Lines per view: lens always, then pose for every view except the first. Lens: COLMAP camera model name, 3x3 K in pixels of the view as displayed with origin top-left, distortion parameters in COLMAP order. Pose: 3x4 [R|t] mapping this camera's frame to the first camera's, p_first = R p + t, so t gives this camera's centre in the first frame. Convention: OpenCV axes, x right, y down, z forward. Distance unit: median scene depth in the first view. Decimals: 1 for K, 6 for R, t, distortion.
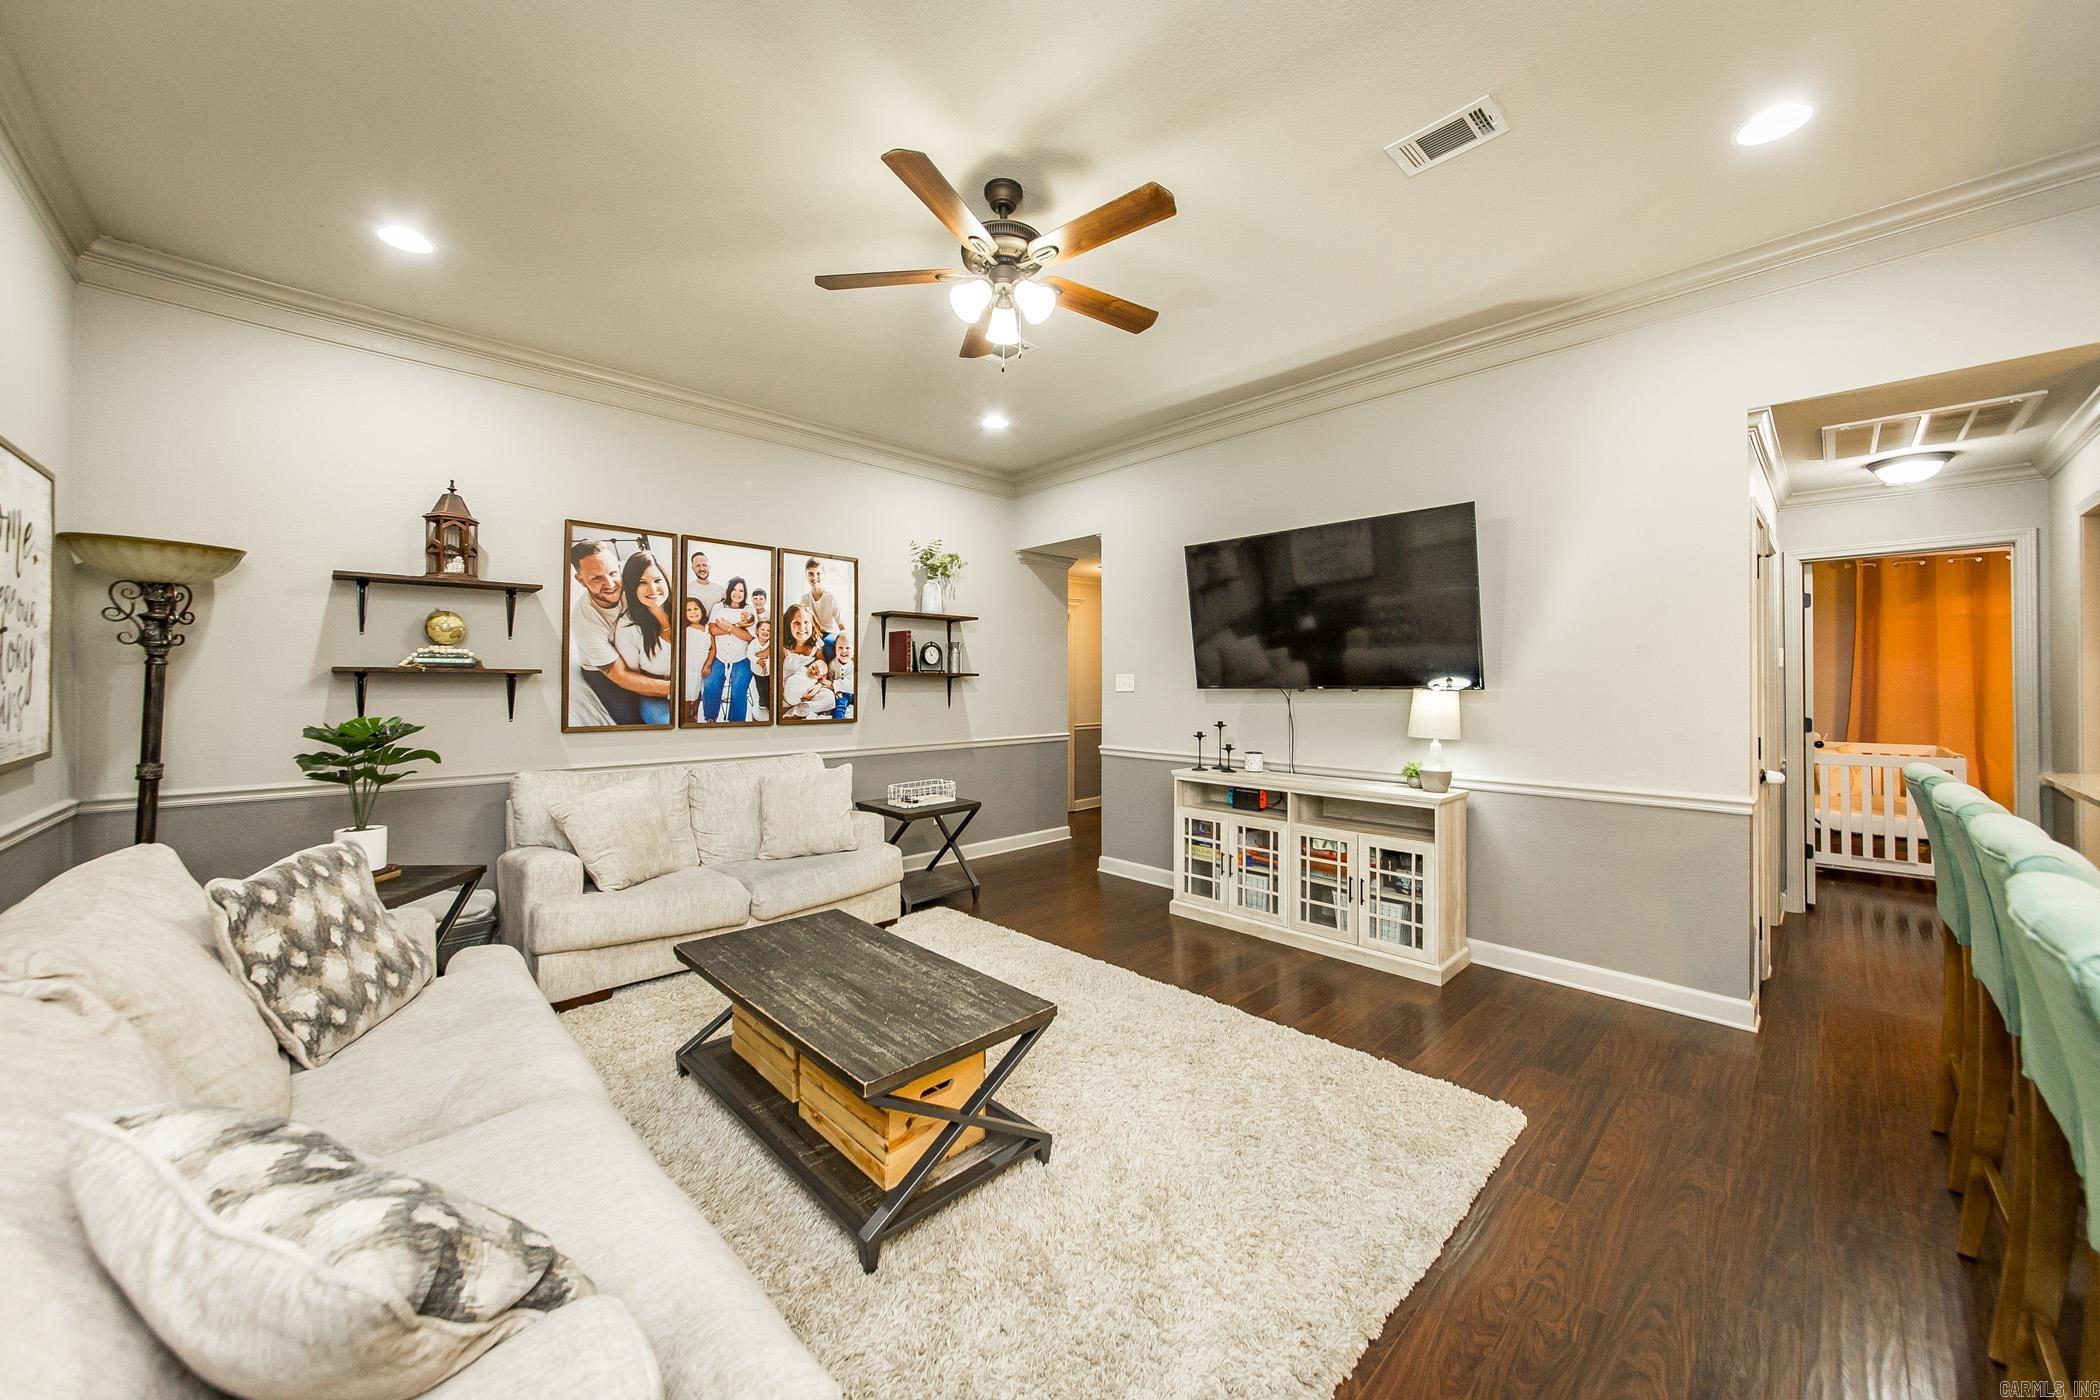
lens RADIAL K [[752.9, 0, 1045.4], [0, 752.9, 677.5], [0, 0, 1]] dist [0.000649, 0.000671]
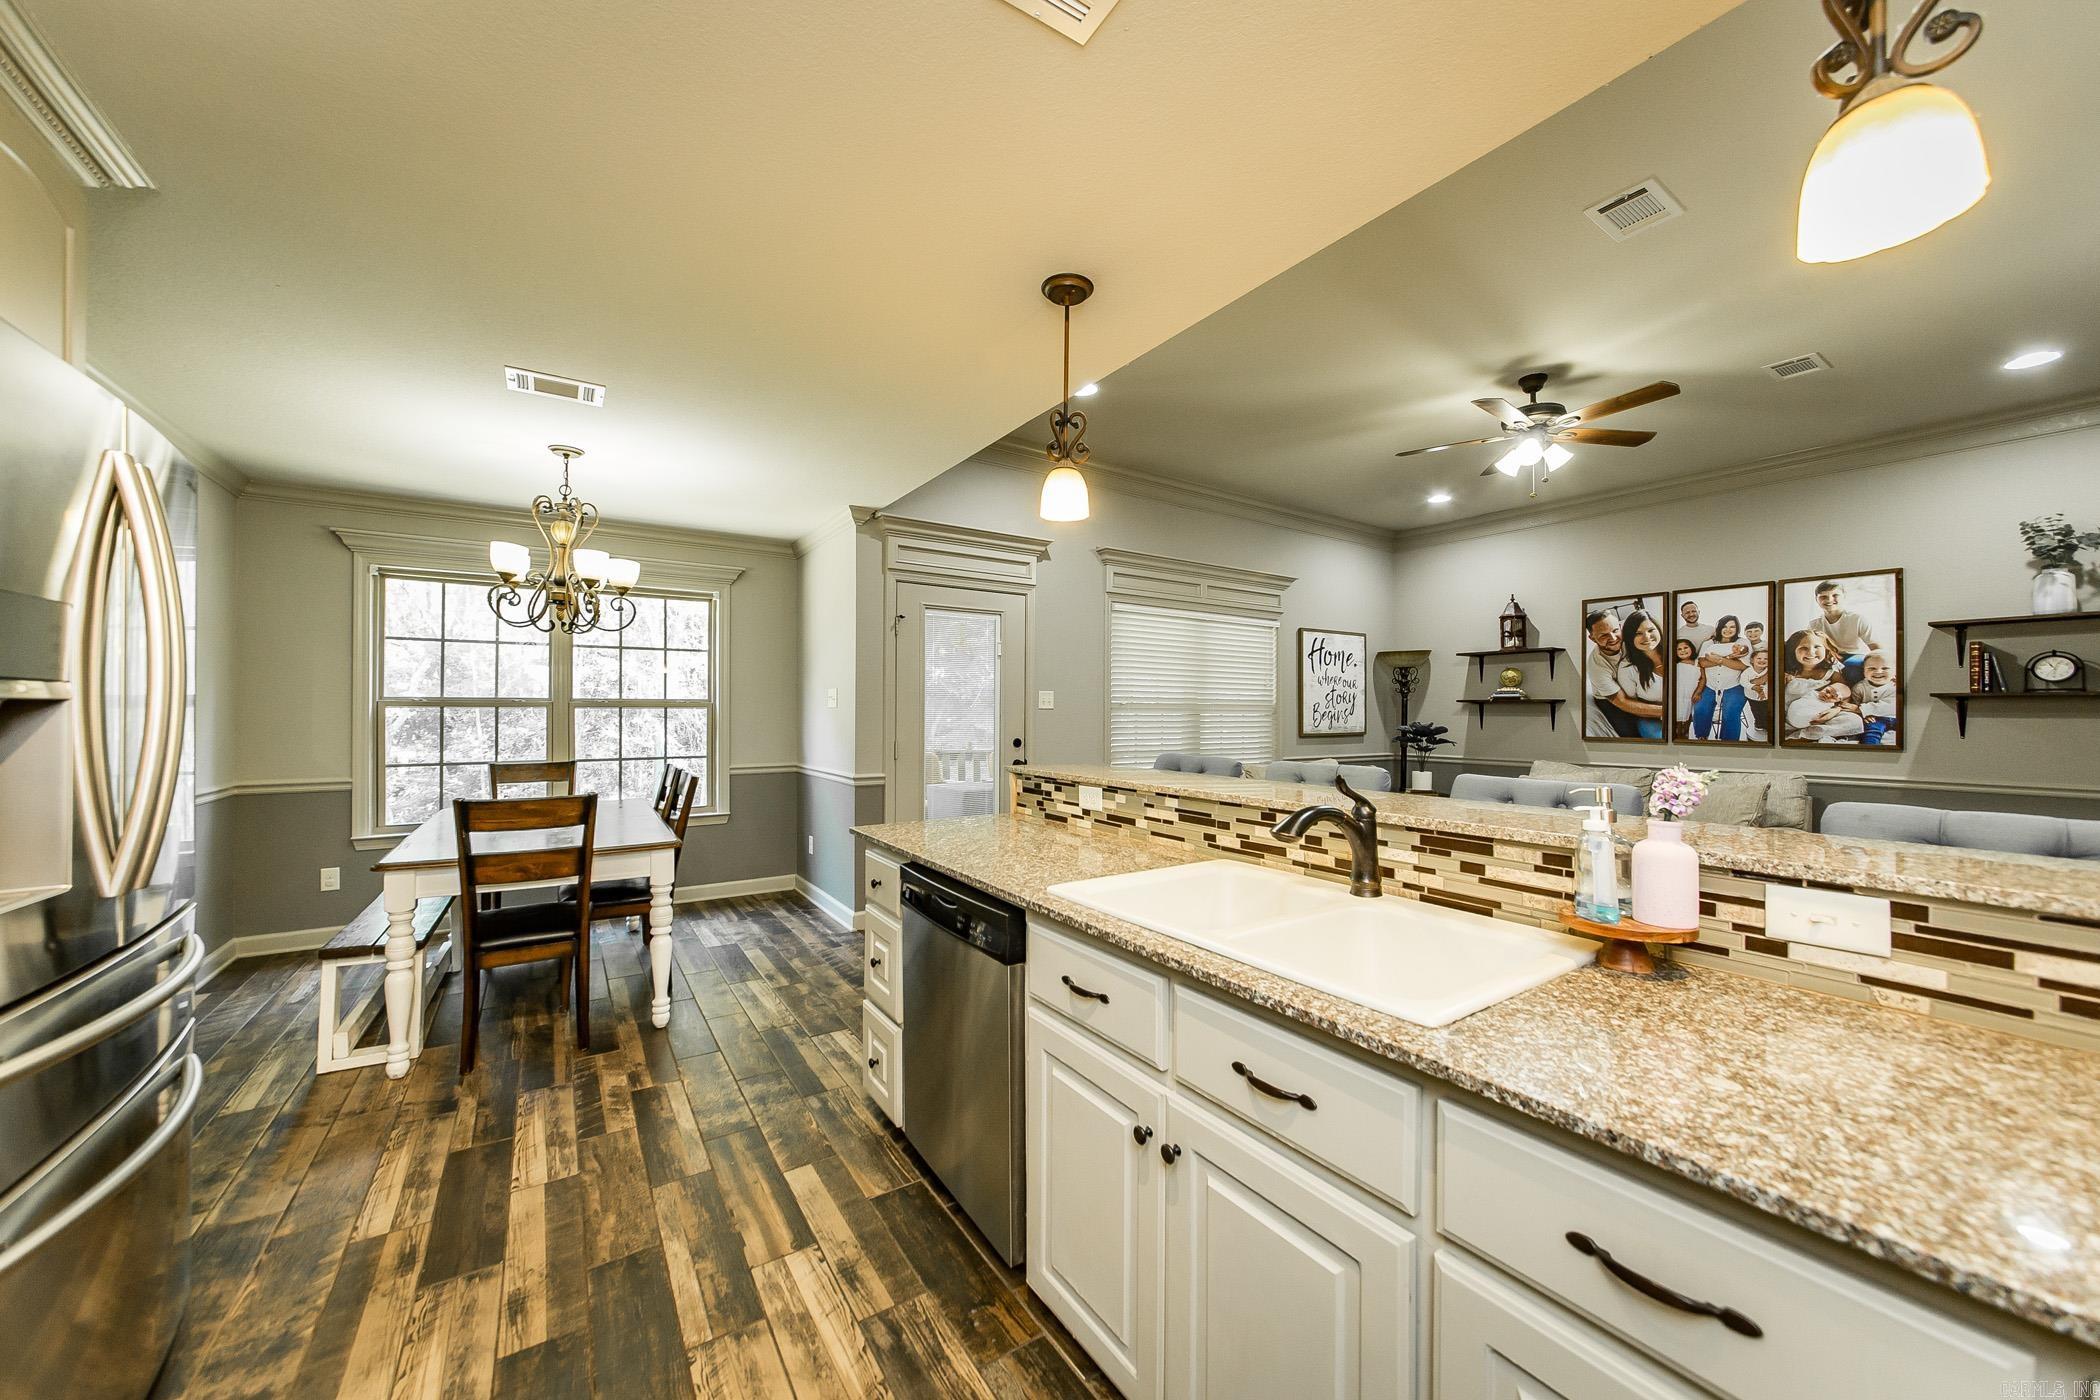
lens RADIAL K [[749.6, 0, 1038.4], [0, 749.6, 710.3], [0, 0, 1]] dist [0.001274, 0.000274]
pose [[-0.185212, -0.008037, -0.982666, 1.034096], [-0.000040, 0.999967, -0.008171, 0.024392], [0.982699, -0.001474, -0.185206, 0.191547]]
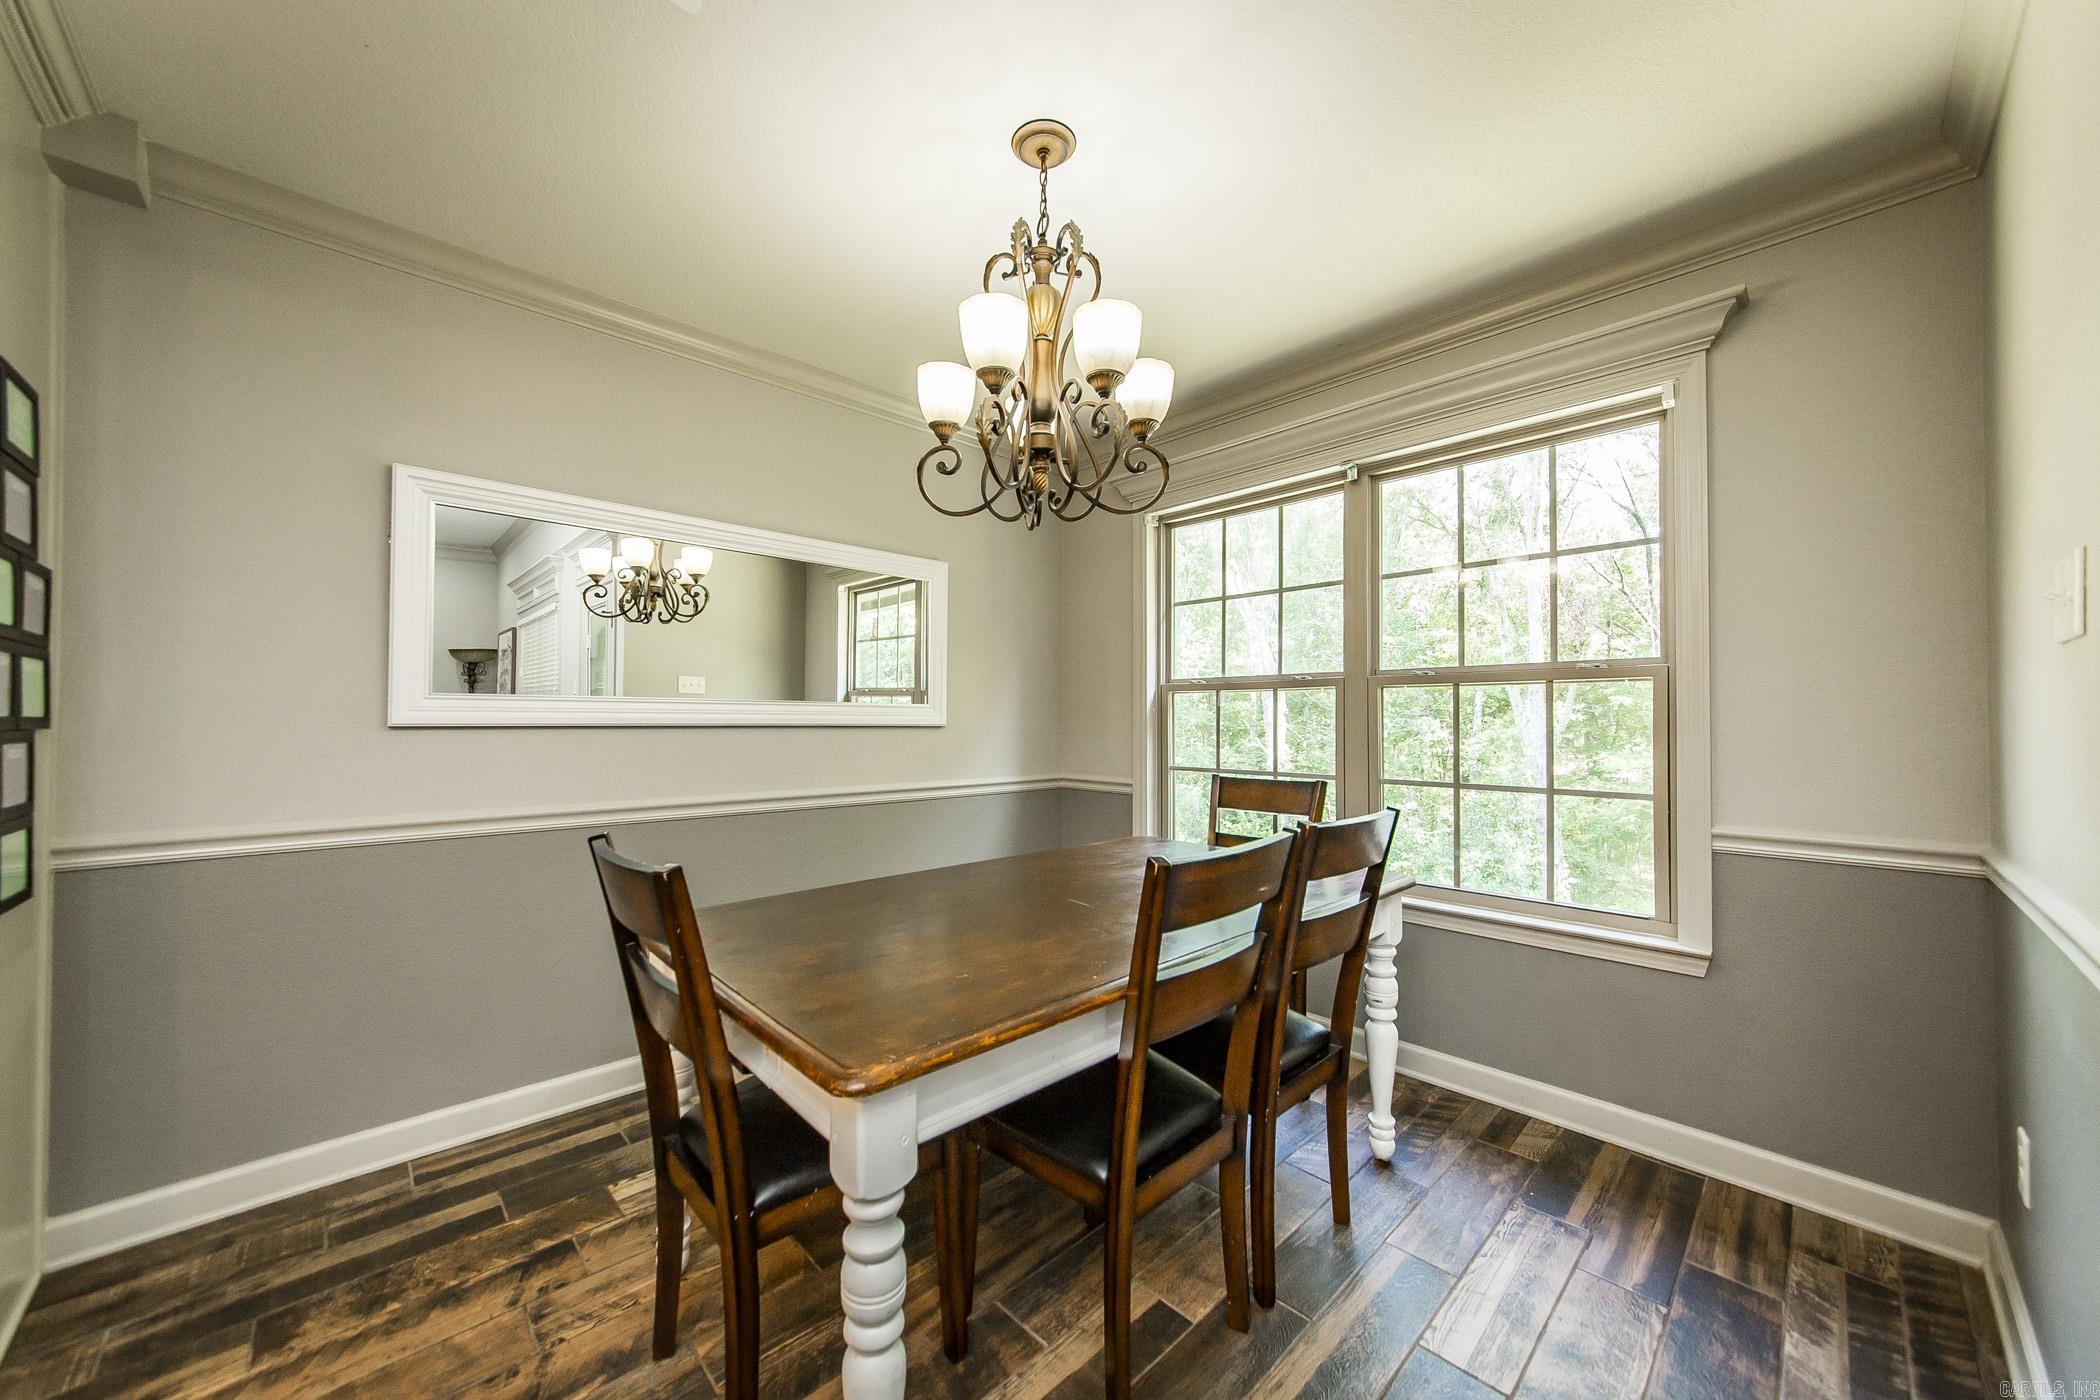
lens RADIAL K [[749.6, 0, 1042.3], [0, 749.6, 710.1], [0, 0, 1]] dist [-0.008140, 0.000033]
pose [[-0.999920, -0.007724, 0.009978, 0.300800], [-0.007843, 0.999898, -0.011916, 0.041459], [-0.009885, -0.011993, -0.999879, -0.080126]]
